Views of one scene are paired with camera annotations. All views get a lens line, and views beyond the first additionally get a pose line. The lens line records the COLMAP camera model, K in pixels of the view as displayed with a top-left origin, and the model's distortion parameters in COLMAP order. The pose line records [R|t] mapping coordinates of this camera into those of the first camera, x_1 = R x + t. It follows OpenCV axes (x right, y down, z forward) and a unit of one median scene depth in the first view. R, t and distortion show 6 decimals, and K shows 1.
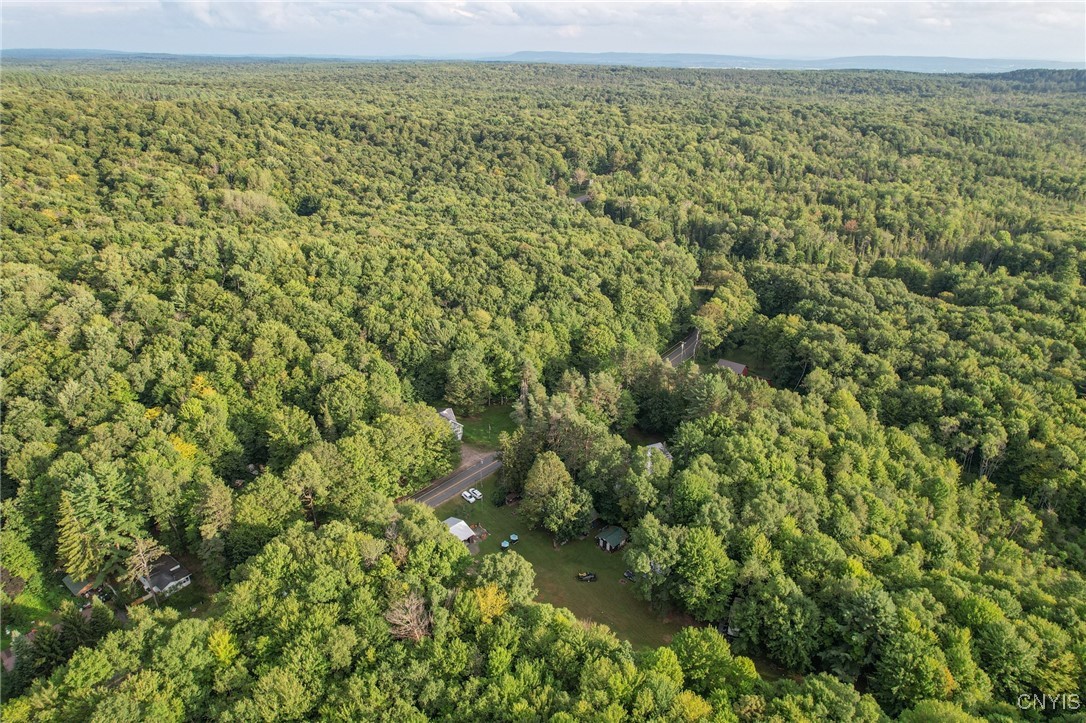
lens RADIAL K [[696.5, 0, 545.7], [0, 696.5, 359.0], [0, 0, 1]] dist [-0.083911, 0.079674]
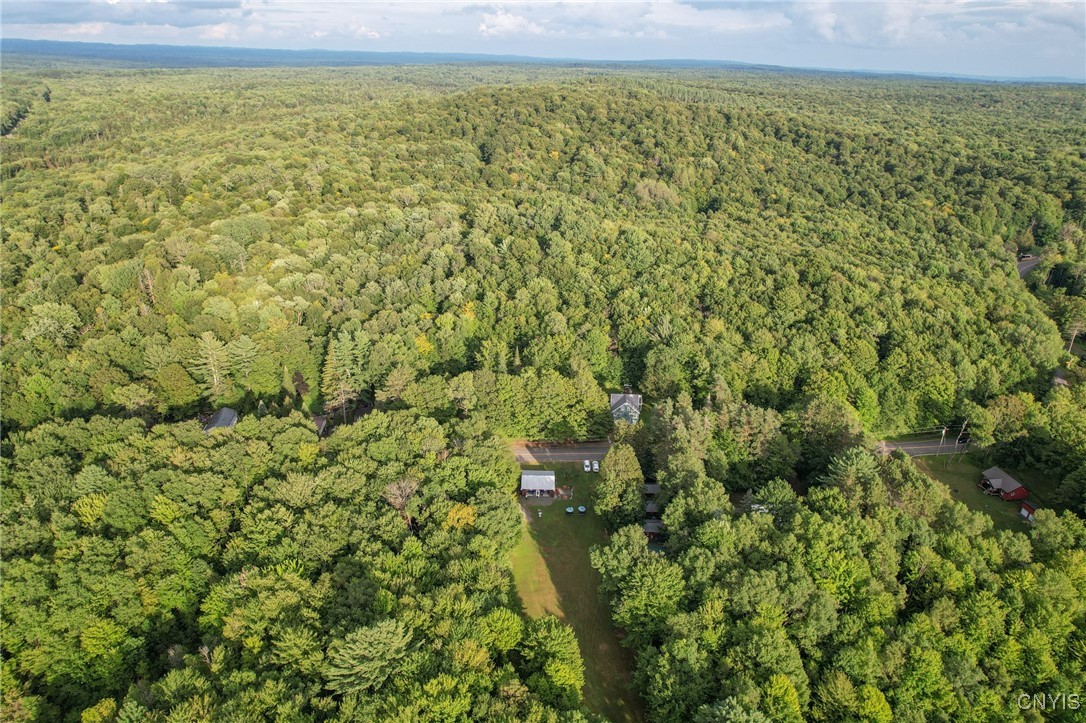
lens RADIAL K [[696.5, 0, 545.7], [0, 696.5, 359.0], [0, 0, 1]] dist [-0.083911, 0.079674]
pose [[0.707526, 0.296643, -0.641413, 0.364125], [-0.307992, 0.946336, 0.097927, -0.035201], [0.636041, 0.128264, 0.760920, 0.075095]]
